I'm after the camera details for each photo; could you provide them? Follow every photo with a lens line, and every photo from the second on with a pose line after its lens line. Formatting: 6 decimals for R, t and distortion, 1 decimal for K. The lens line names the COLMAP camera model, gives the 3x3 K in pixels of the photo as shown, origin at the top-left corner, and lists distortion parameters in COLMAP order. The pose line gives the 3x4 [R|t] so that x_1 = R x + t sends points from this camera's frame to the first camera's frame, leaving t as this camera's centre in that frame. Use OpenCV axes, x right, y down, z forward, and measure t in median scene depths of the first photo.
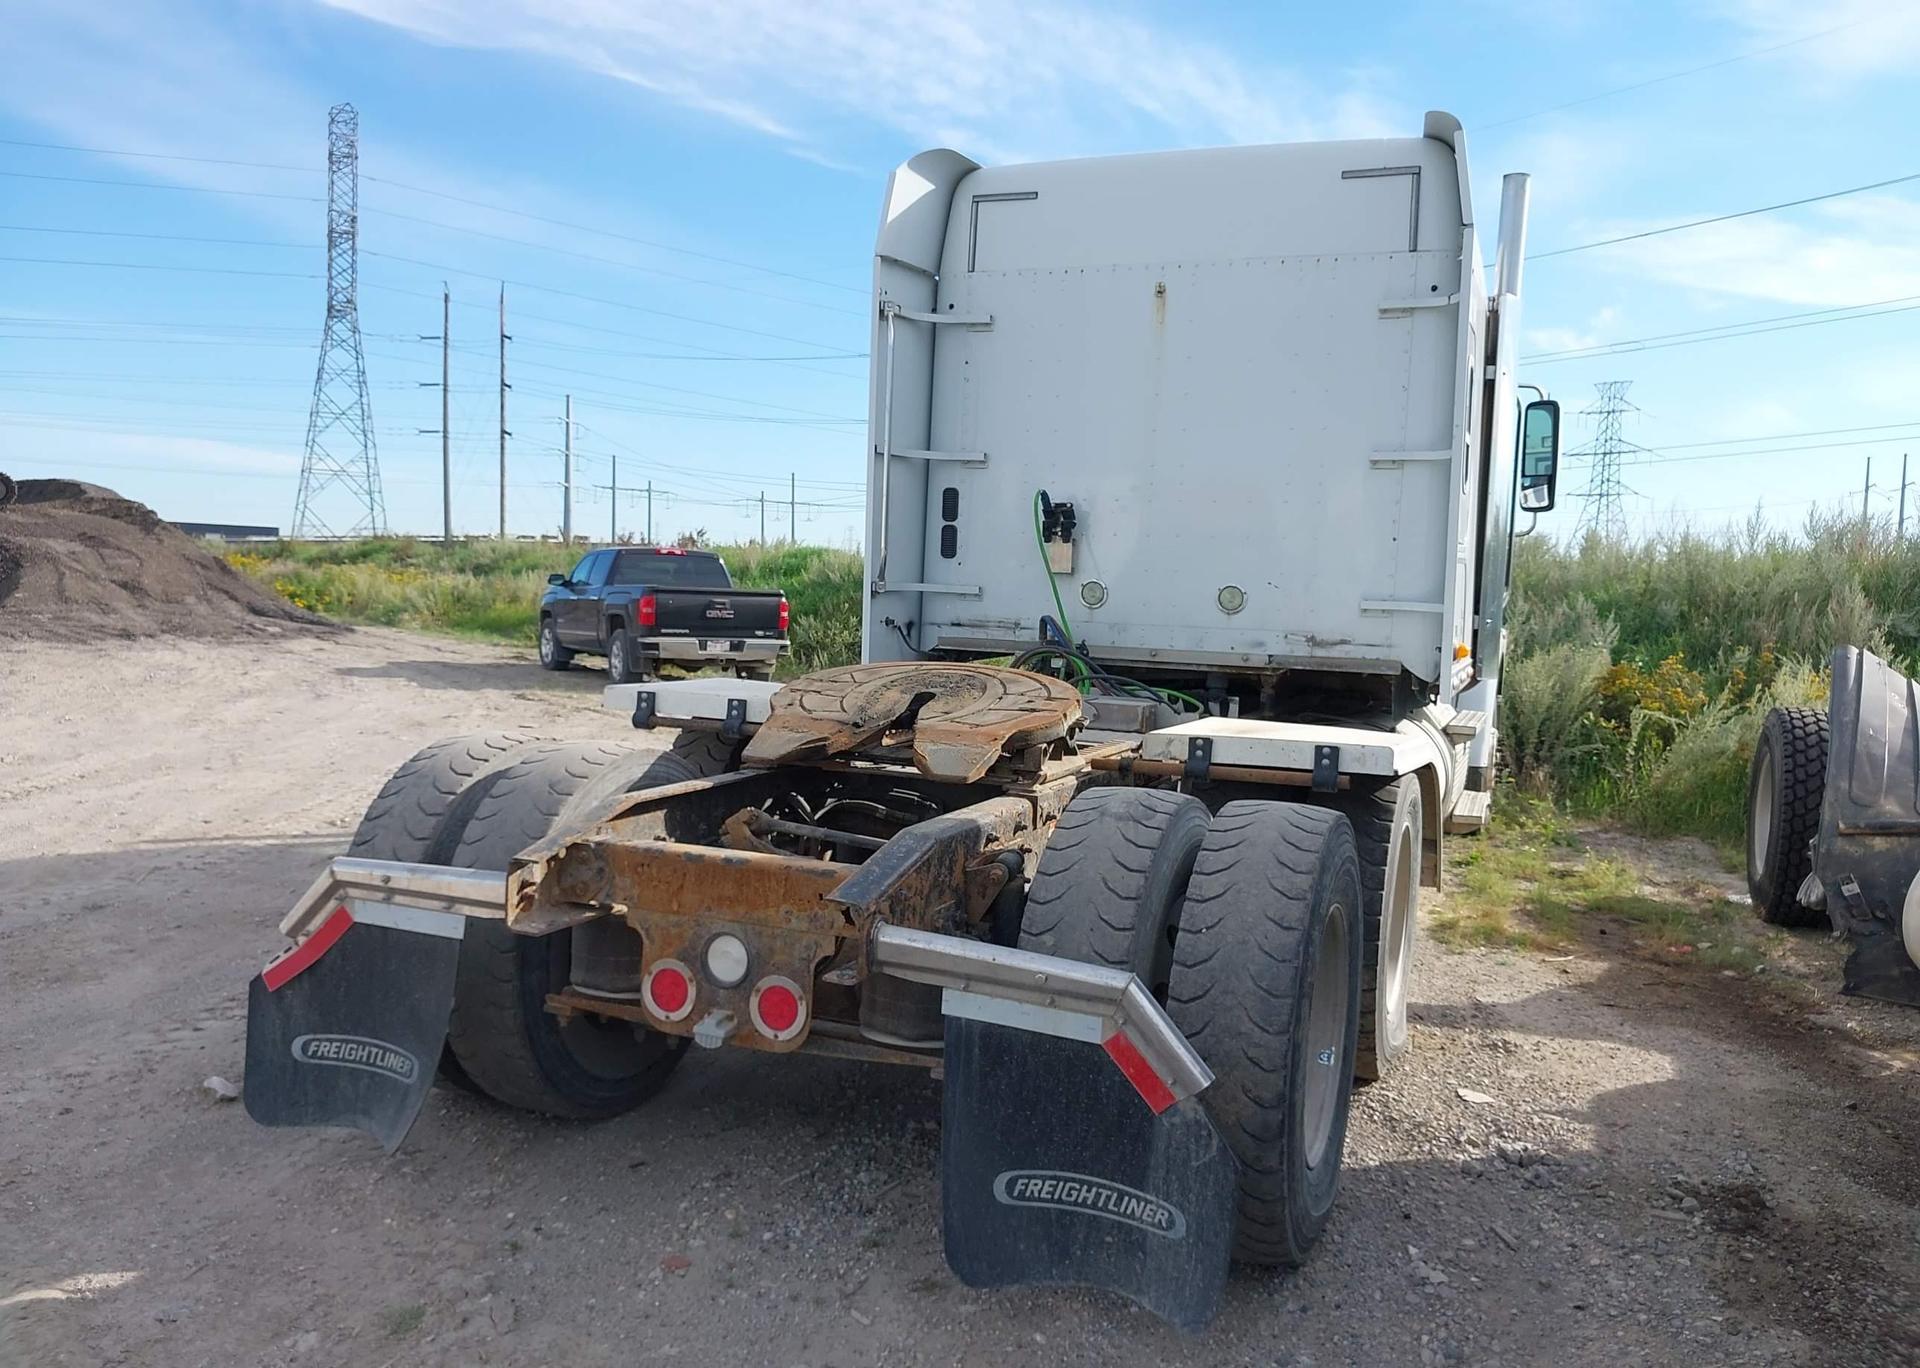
lens RADIAL K [[1530.0, 0, 915.4], [0, 1530.0, 681.7], [0, 0, 1]] dist [0.014175, -0.039273]
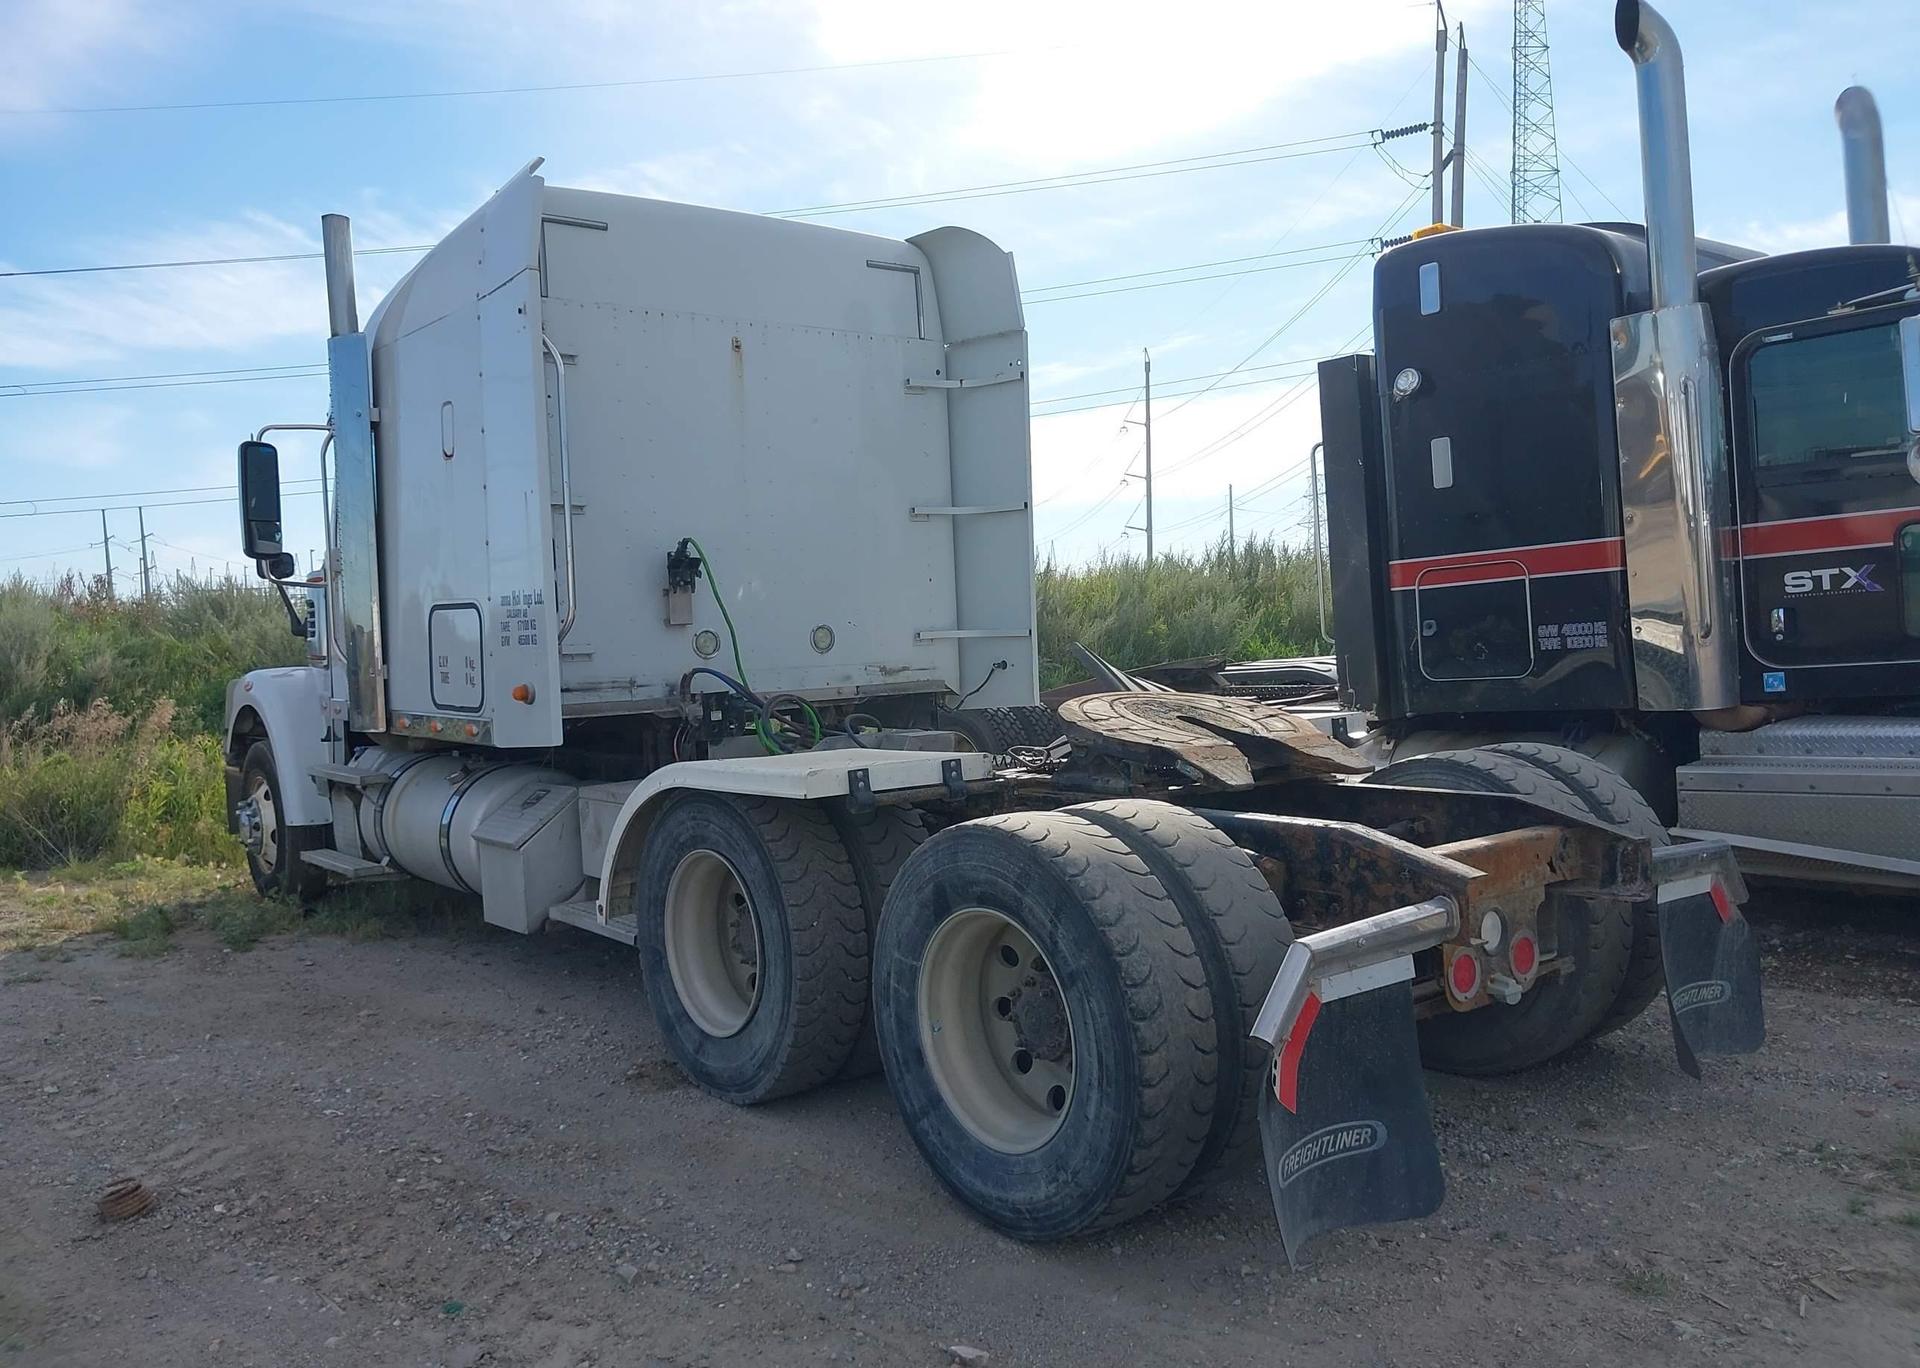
lens RADIAL K [[1530.0, 0, 915.4], [0, 1530.0, 681.7], [0, 0, 1]] dist [0.014175, -0.039273]
pose [[0.472666, -0.088298, 0.876807, -1.249664], [0.118937, 0.992256, 0.035808, -0.094962], [-0.873179, 0.087360, 0.479508, 0.748078]]
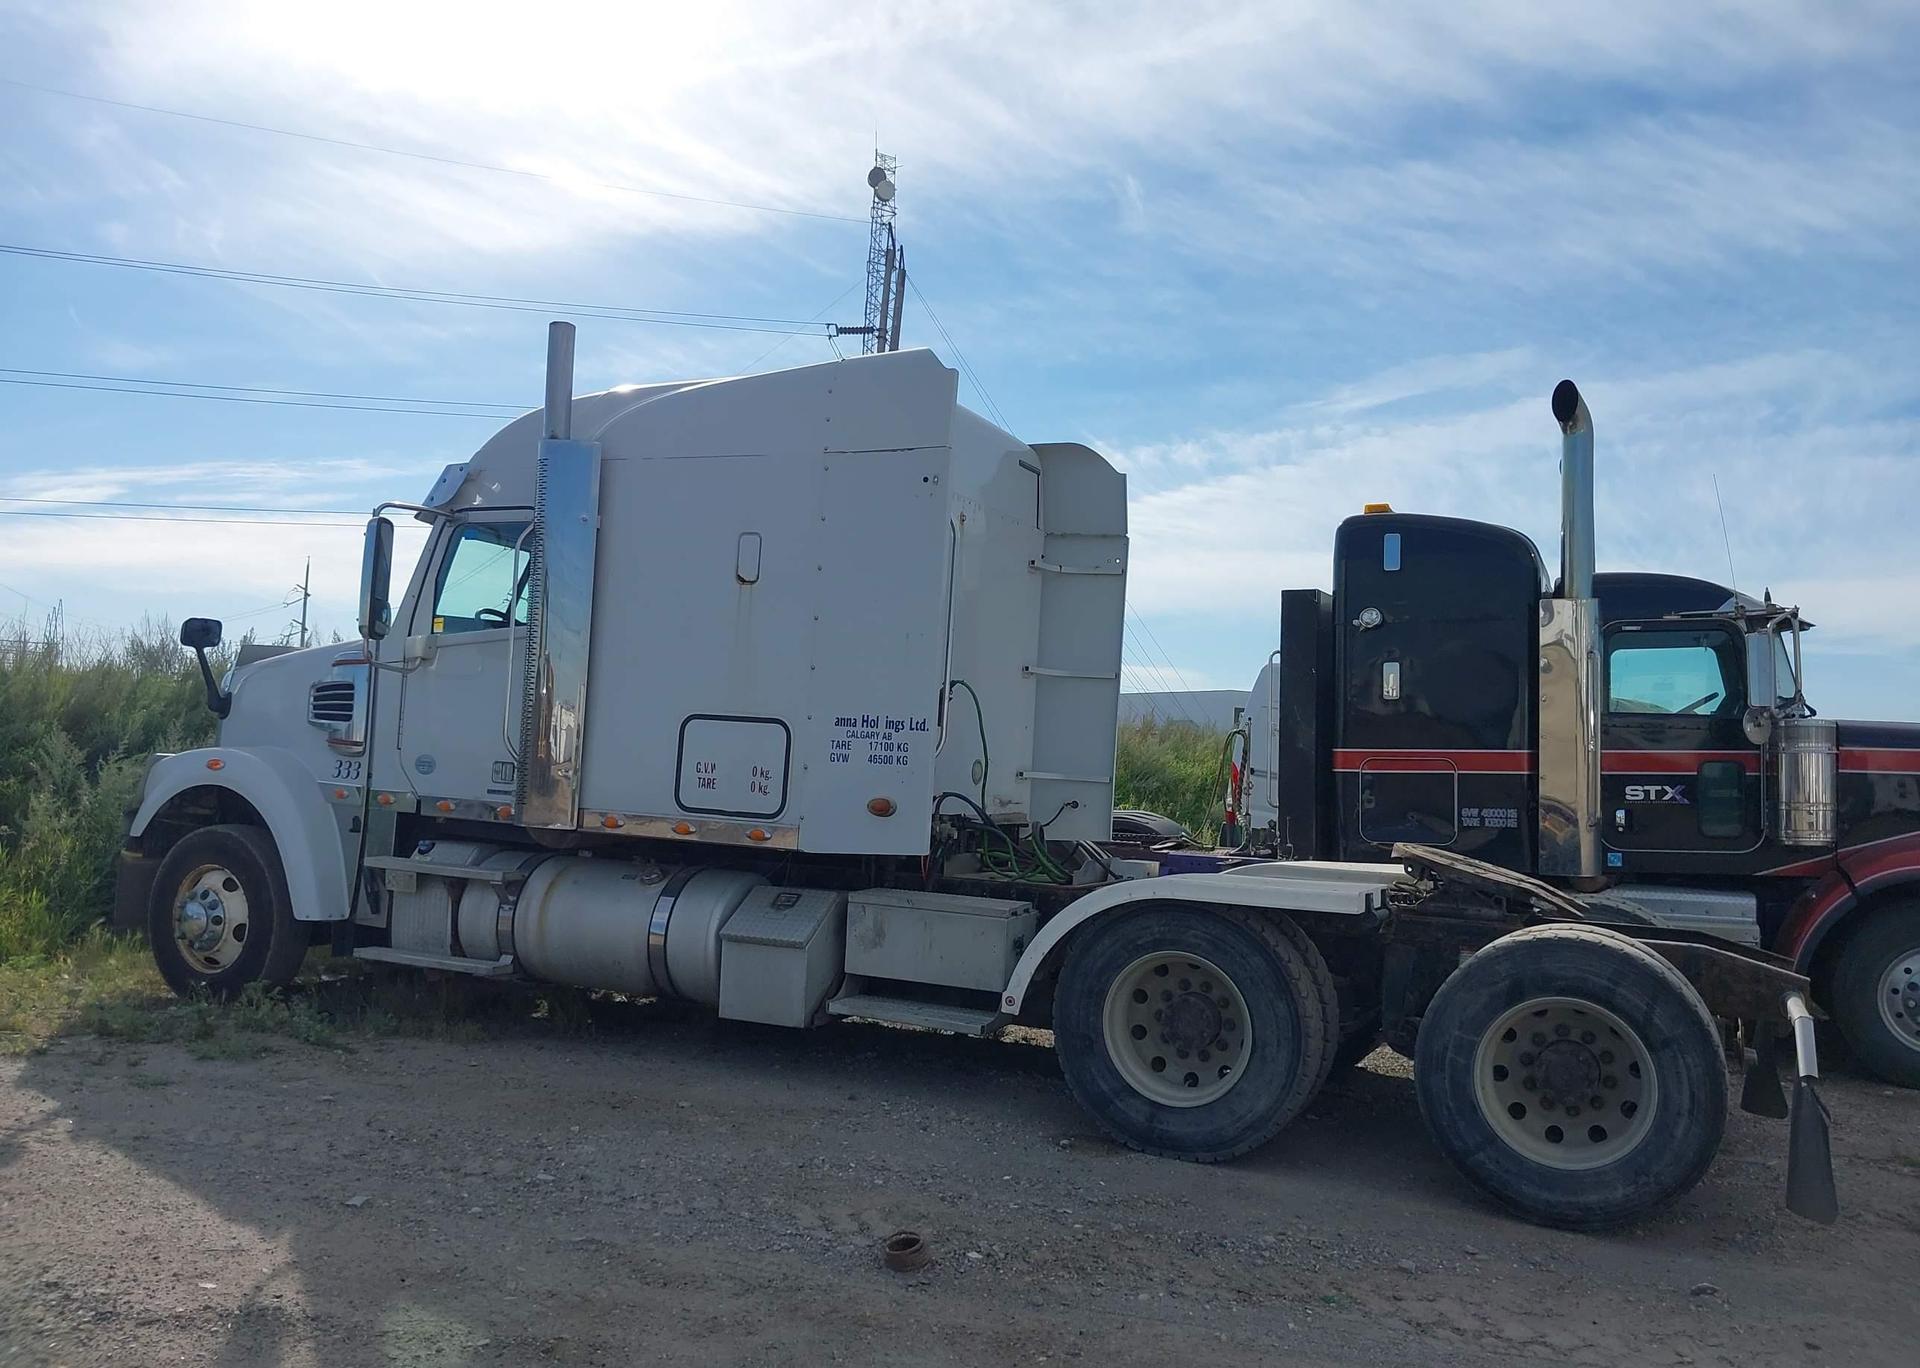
lens RADIAL K [[1534.5, 0, 917.5], [0, 1534.5, 686.4], [0, 0, 1]] dist [0.036886, -0.076529]
pose [[0.031394, 0.011466, 0.999441, -1.843587], [0.021262, 0.999700, -0.012137, -0.194915], [-0.999281, 0.021631, 0.031141, 1.777262]]
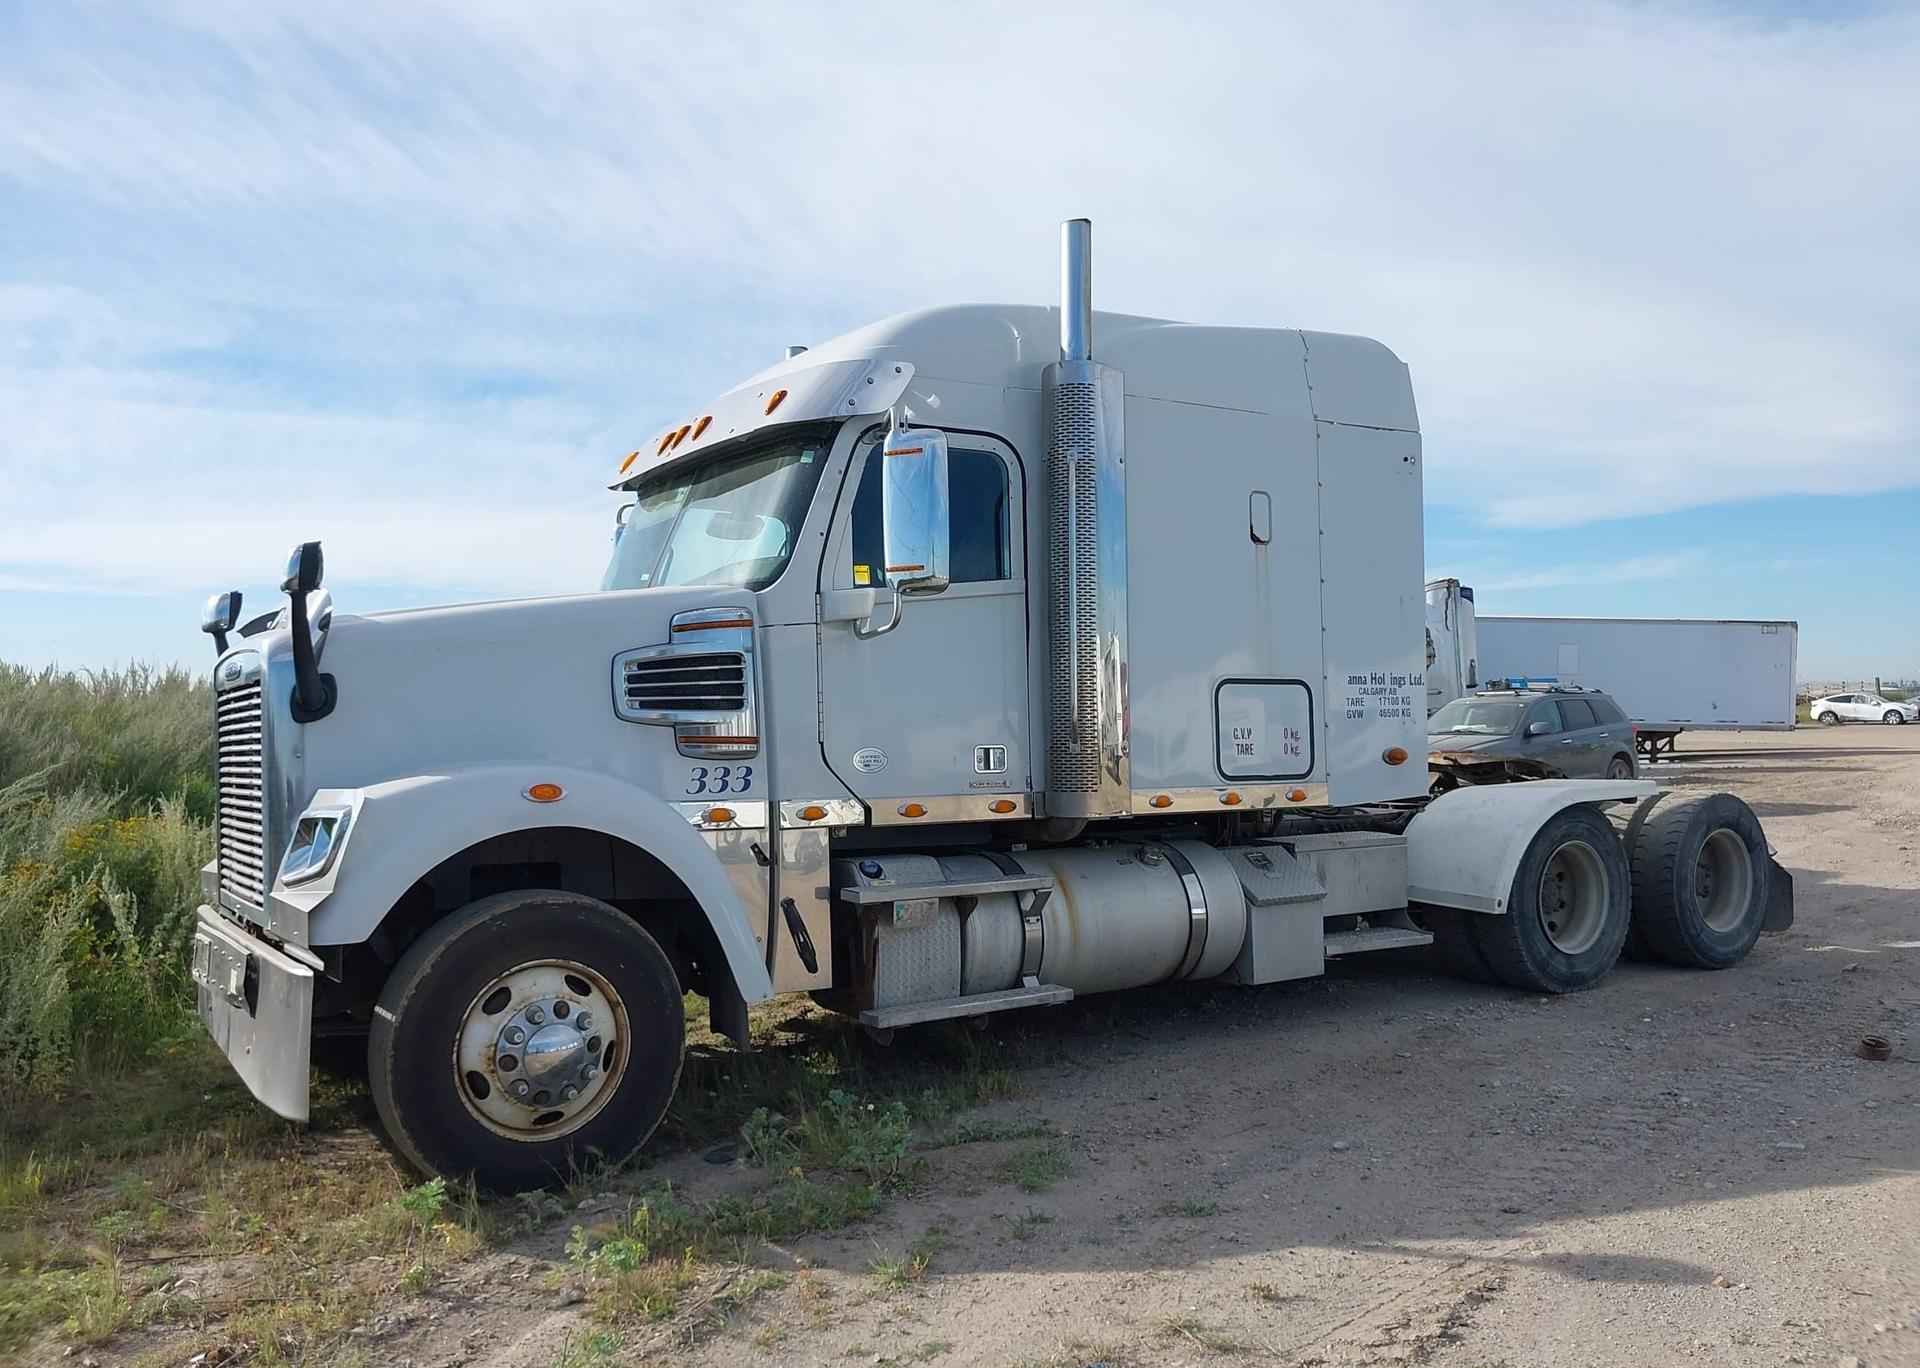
lens RADIAL K [[1554.6, 0, 917.4], [0, 1554.6, 678.0], [0, 0, 1]] dist [0.068663, -0.149668]
pose [[-0.854193, -0.004360, 0.519938, -0.546245], [0.023999, 0.998569, 0.047801, -0.292668], [-0.519402, 0.053310, -0.852865, 3.983991]]
